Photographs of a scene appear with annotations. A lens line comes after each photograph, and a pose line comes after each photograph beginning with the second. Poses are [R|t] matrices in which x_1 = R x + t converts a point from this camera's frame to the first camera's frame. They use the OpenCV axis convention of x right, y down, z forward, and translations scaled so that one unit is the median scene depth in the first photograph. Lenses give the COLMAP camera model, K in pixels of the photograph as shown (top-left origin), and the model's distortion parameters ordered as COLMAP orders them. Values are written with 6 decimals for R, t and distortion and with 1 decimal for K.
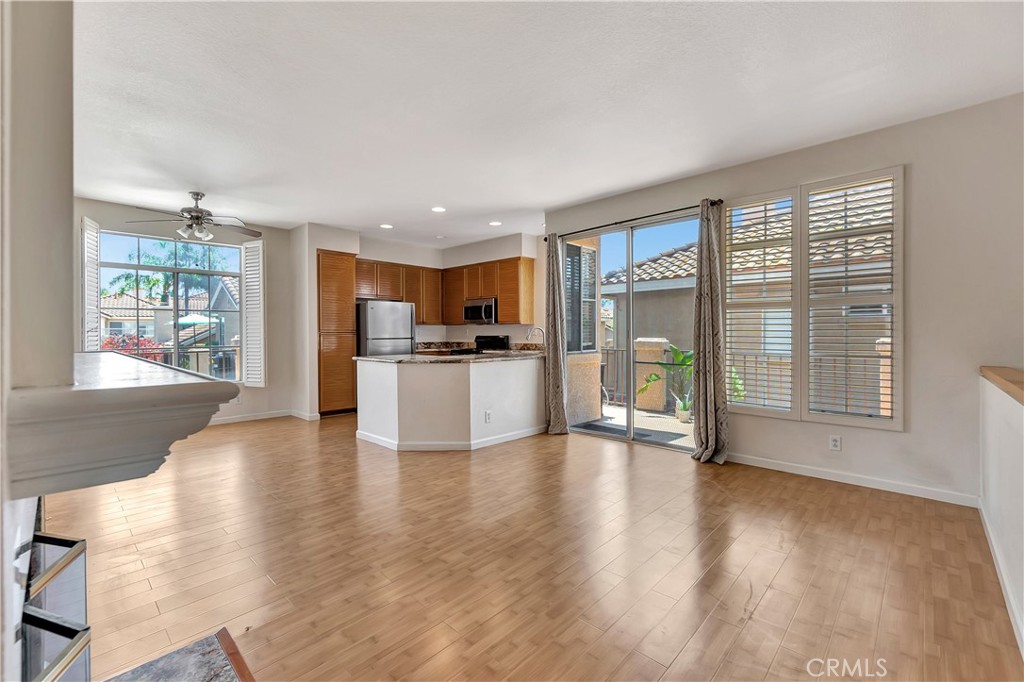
lens RADIAL K [[438.6, 0, 508.3], [0, 438.6, 338.1], [0, 0, 1]] dist [-0.008677, 0.002603]
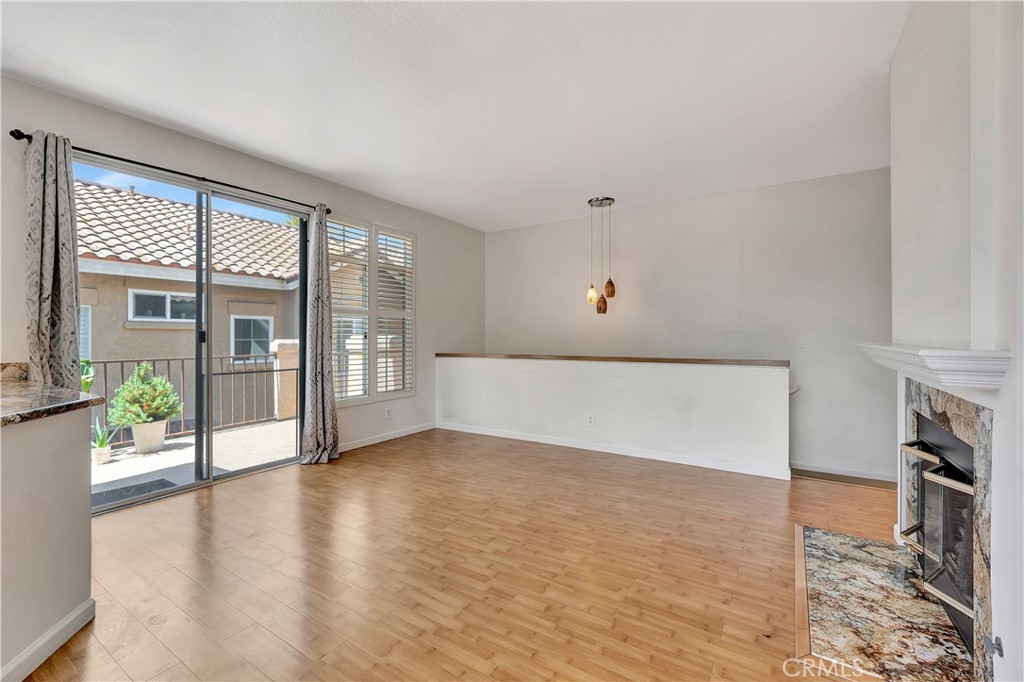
lens RADIAL K [[438.6, 0, 506.6], [0, 438.6, 334.5], [0, 0, 1]] dist [-0.008677, 0.002603]
pose [[-0.186581, 0.007952, 0.982407, -0.396768], [0.013091, 0.999899, -0.005607, -0.001444], [-0.982352, 0.011814, -0.186666, 0.485929]]
